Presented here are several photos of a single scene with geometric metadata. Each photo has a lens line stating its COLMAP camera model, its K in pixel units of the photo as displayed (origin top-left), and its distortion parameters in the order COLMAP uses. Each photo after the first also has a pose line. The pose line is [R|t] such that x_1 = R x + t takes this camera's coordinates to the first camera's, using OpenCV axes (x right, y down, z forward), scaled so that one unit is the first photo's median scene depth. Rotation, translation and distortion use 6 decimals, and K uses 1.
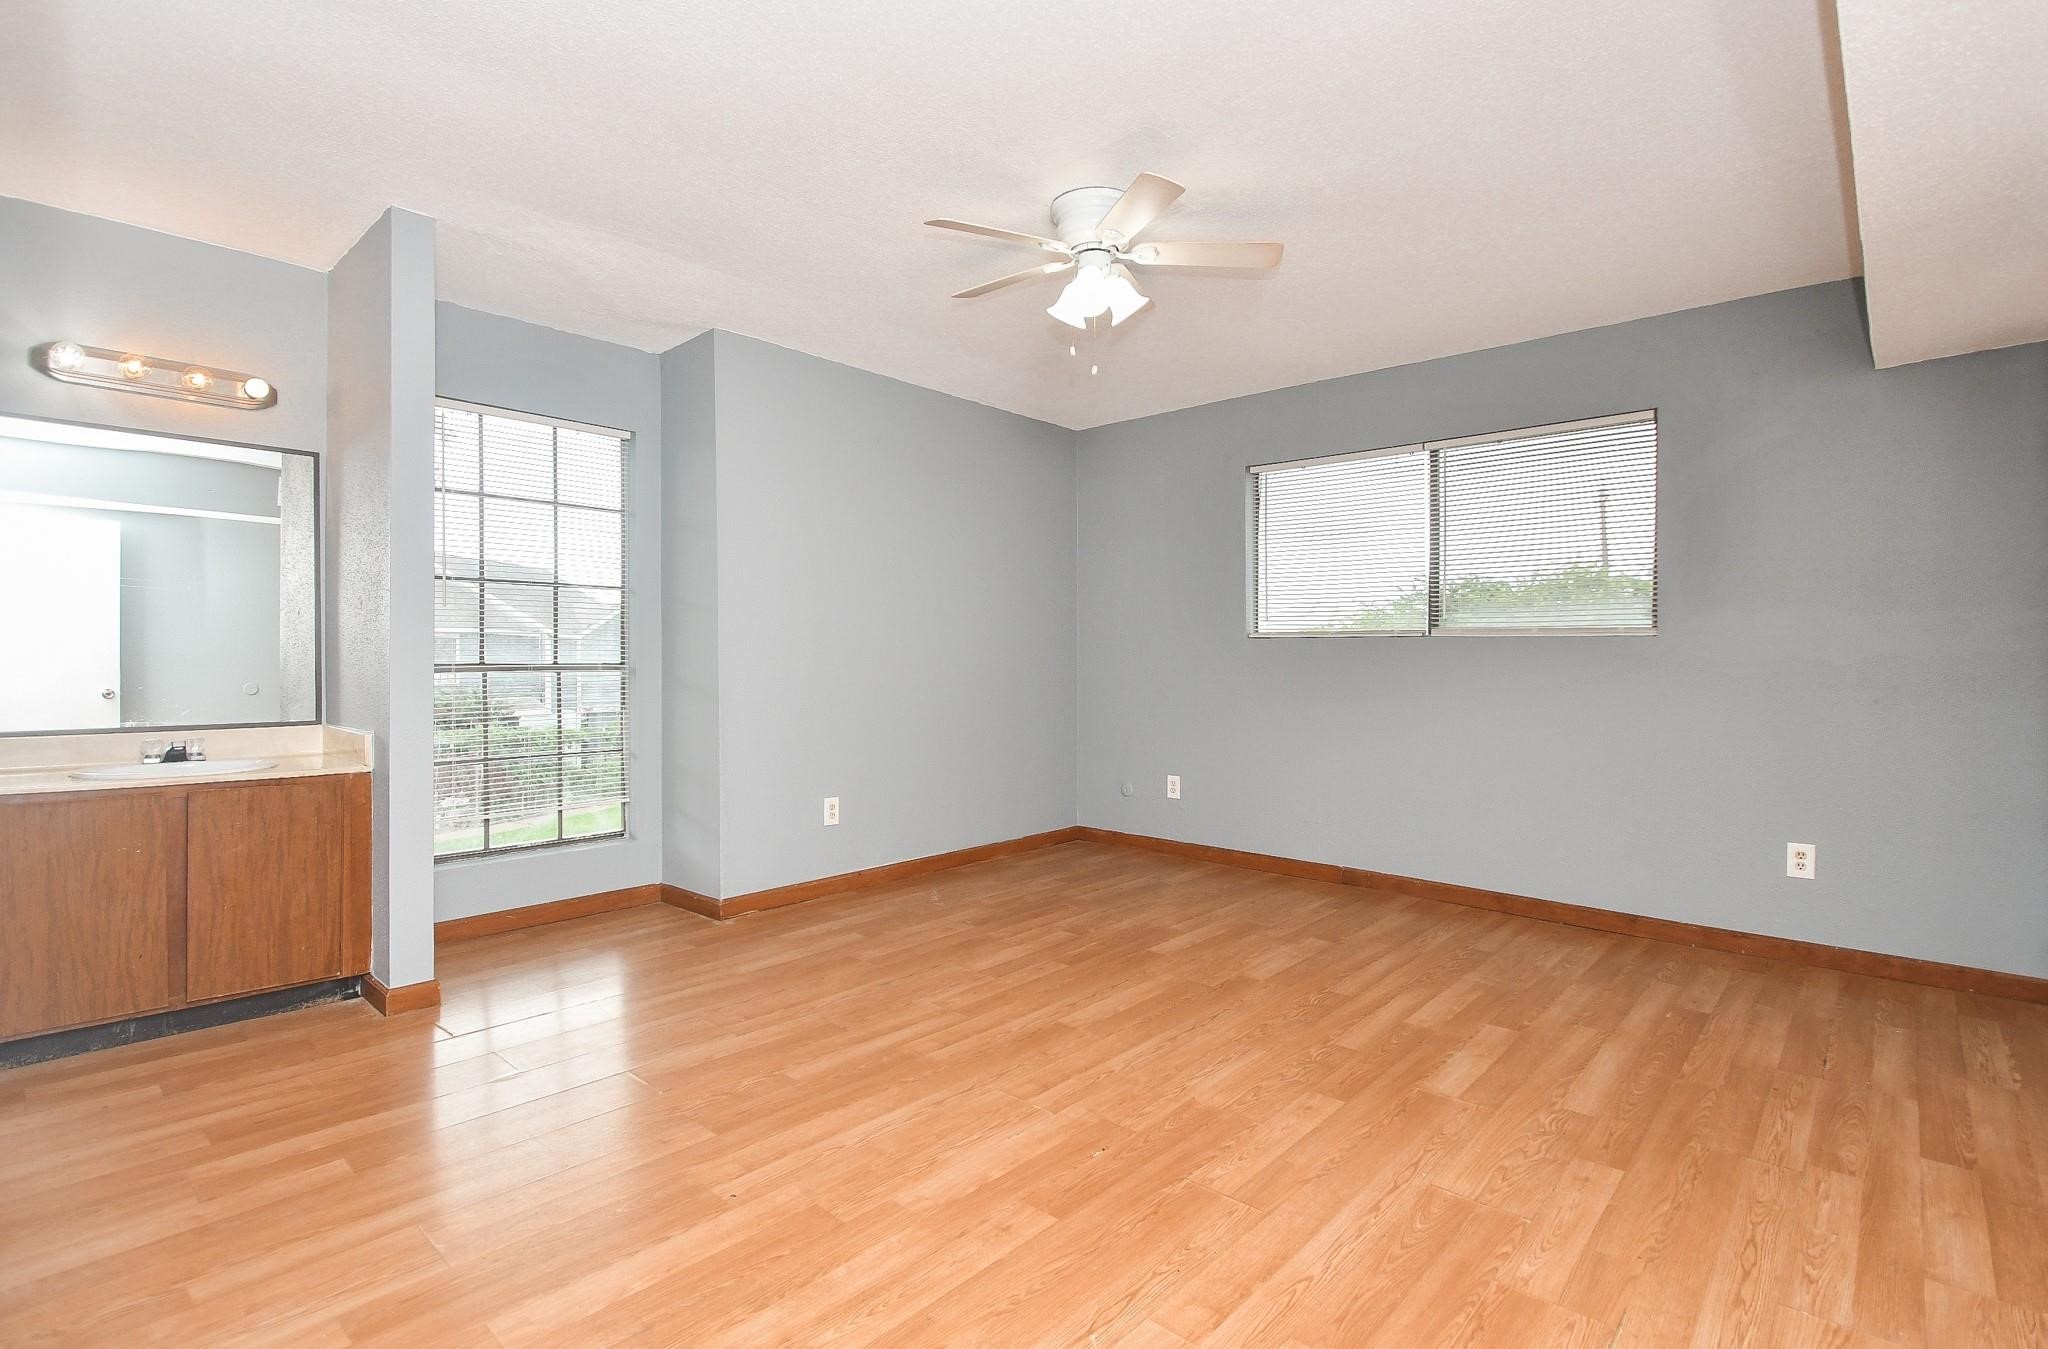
lens RADIAL K [[967.9, 0, 1011.9], [0, 967.9, 660.5], [0, 0, 1]] dist [0.009615, -0.011868]
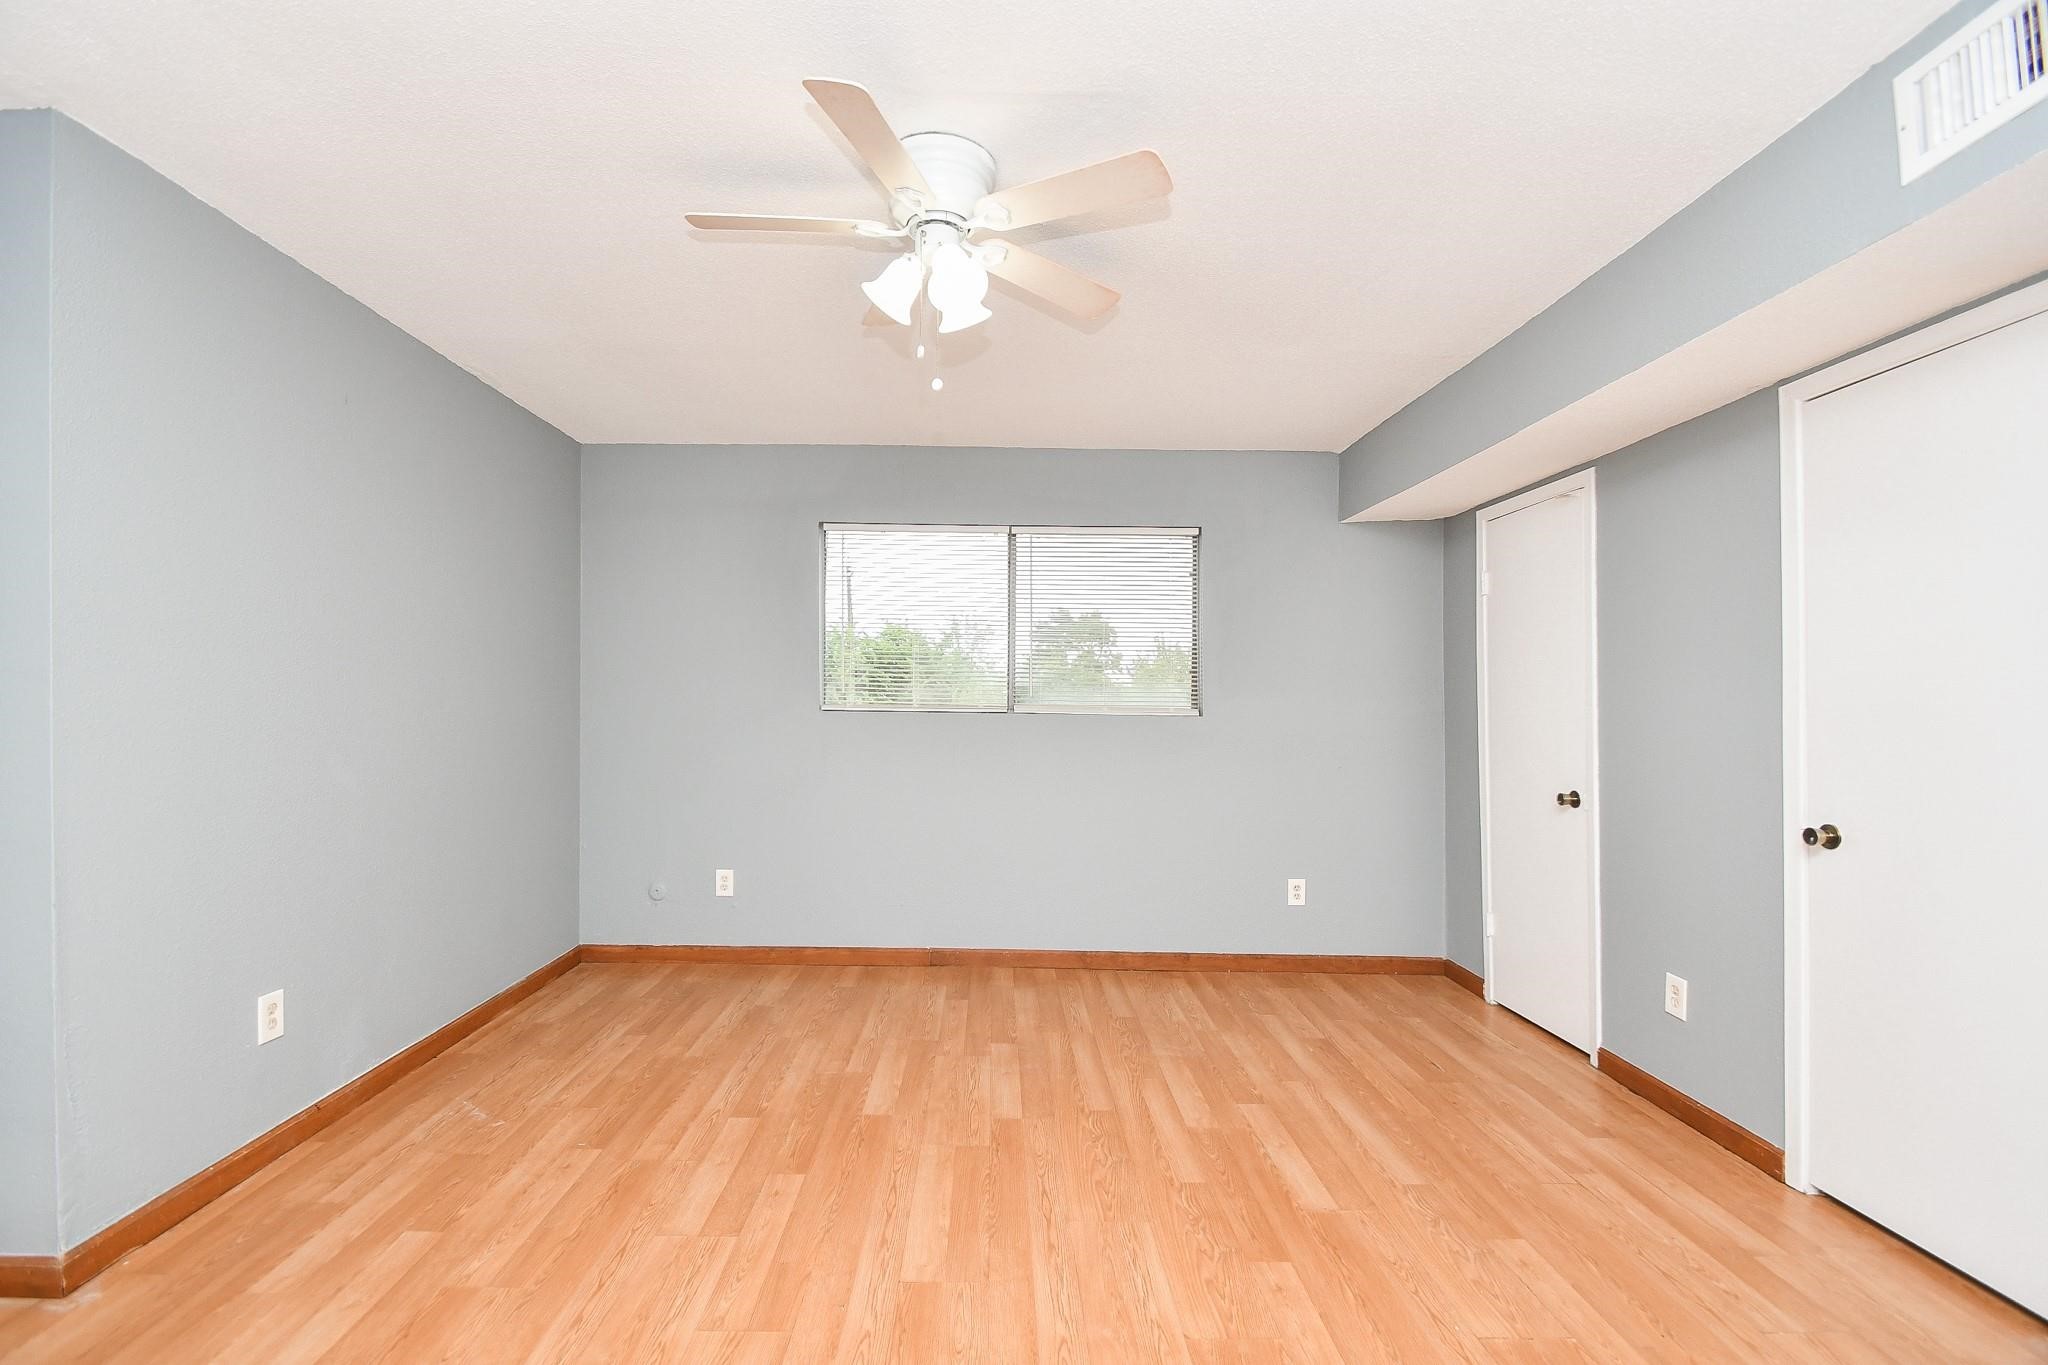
lens RADIAL K [[895.6, 0, 995.4], [0, 895.6, 695.0], [0, 0, 1]] dist [0.016232, -0.013658]
pose [[0.735895, 0.008488, 0.677043, -0.331494], [-0.004047, 0.999959, -0.008137, -0.050489], [-0.677084, 0.003248, 0.735899, 0.434691]]
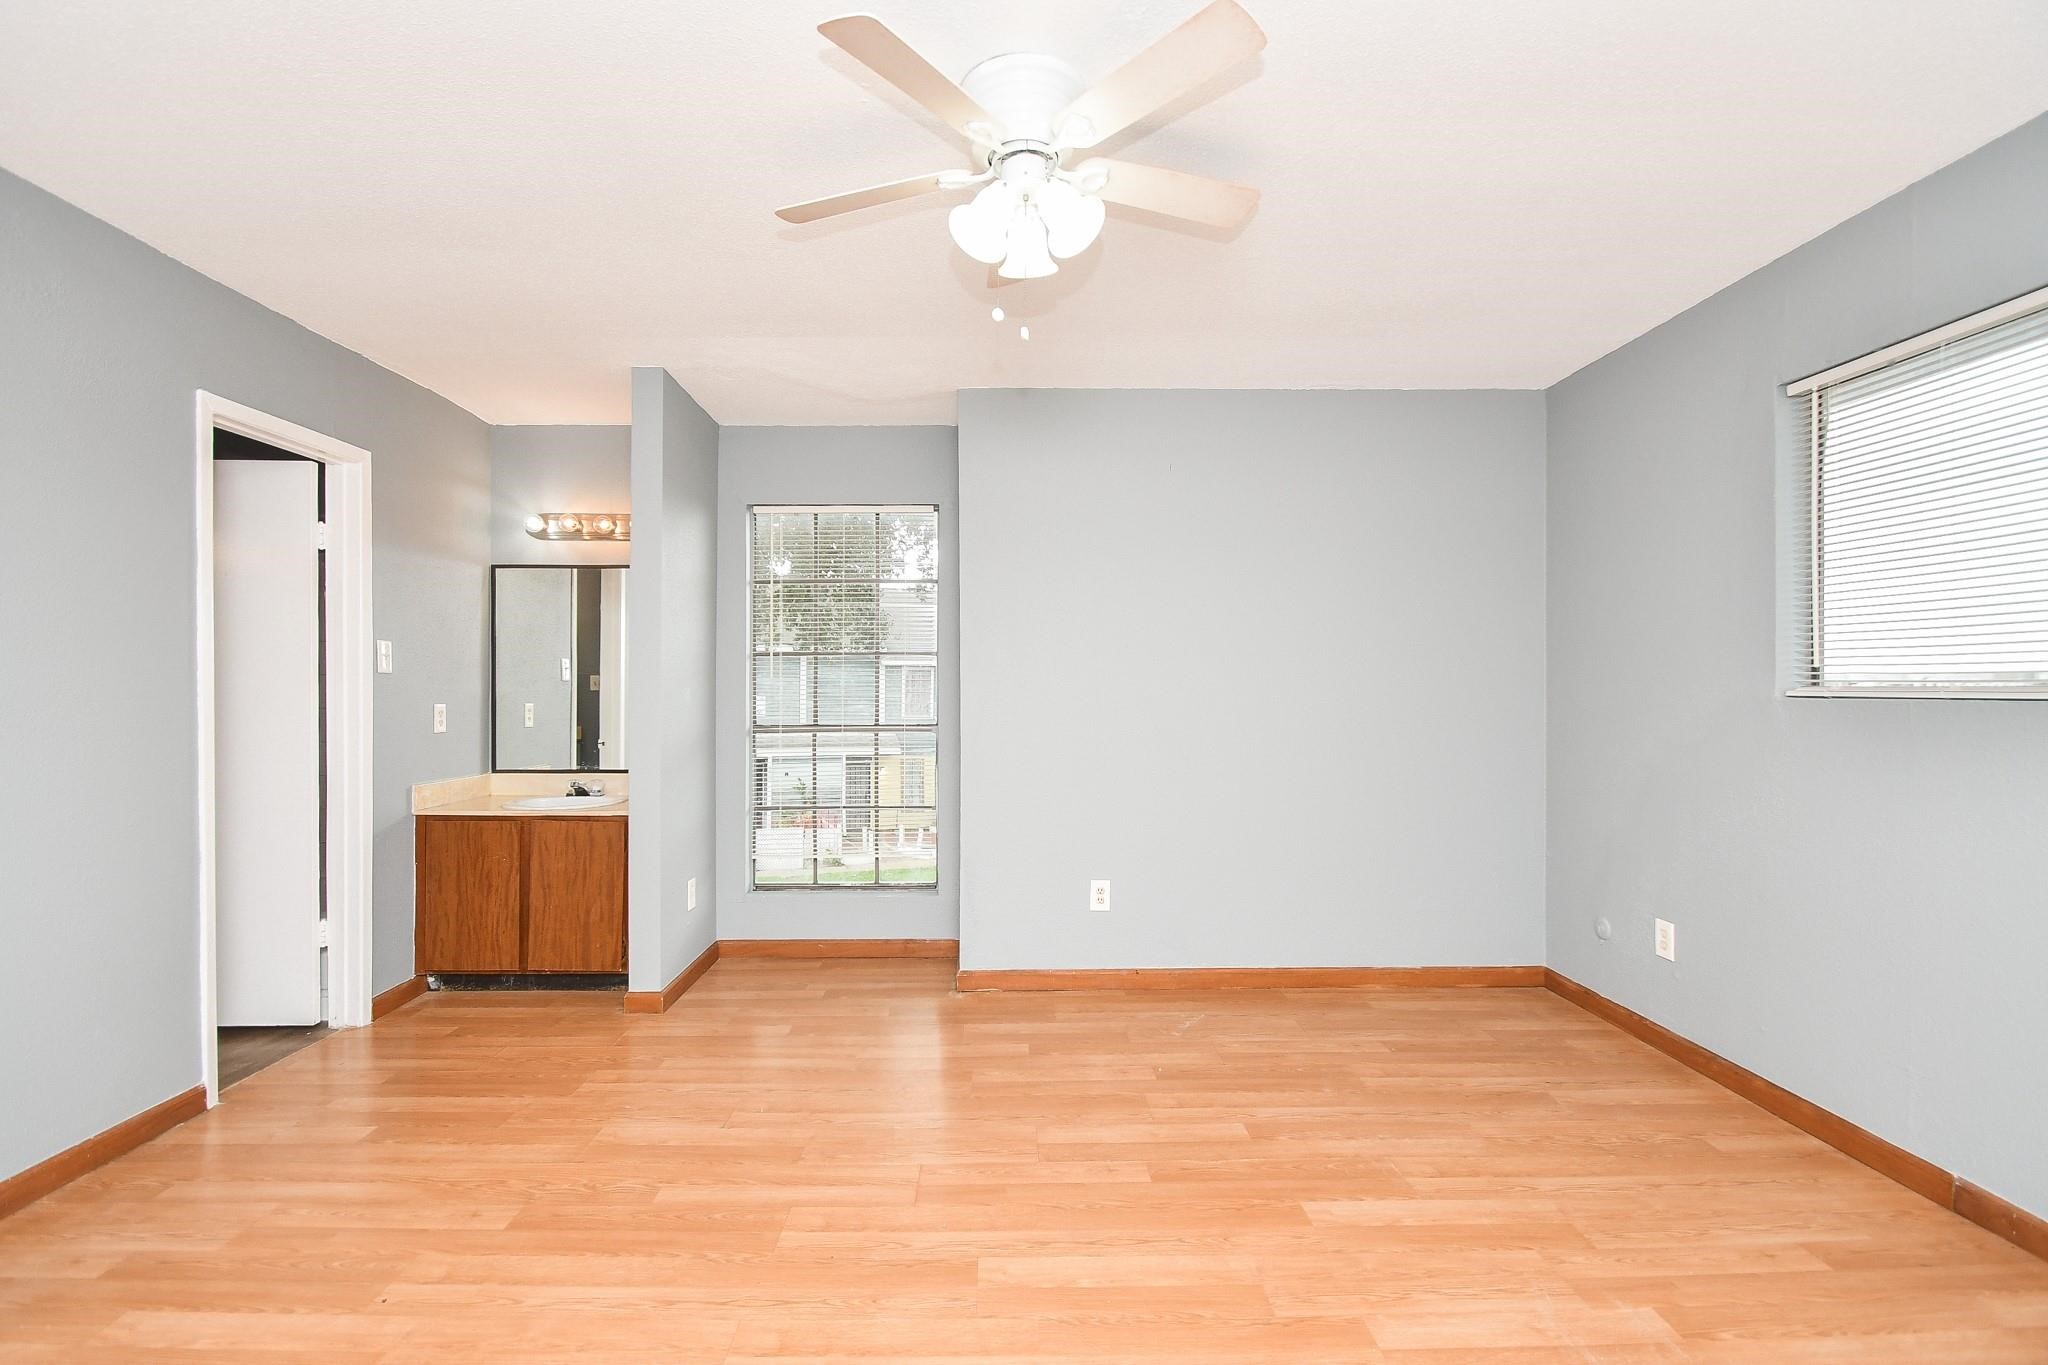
lens RADIAL K [[910.9, 0, 995.6], [0, 910.9, 694.4], [0, 0, 1]] dist [0.016946, -0.014931]
pose [[0.679239, -0.001712, -0.733915, 0.515337], [0.003609, 0.999993, 0.001007, -0.042552], [0.733908, -0.003333, 0.679240, 0.515363]]
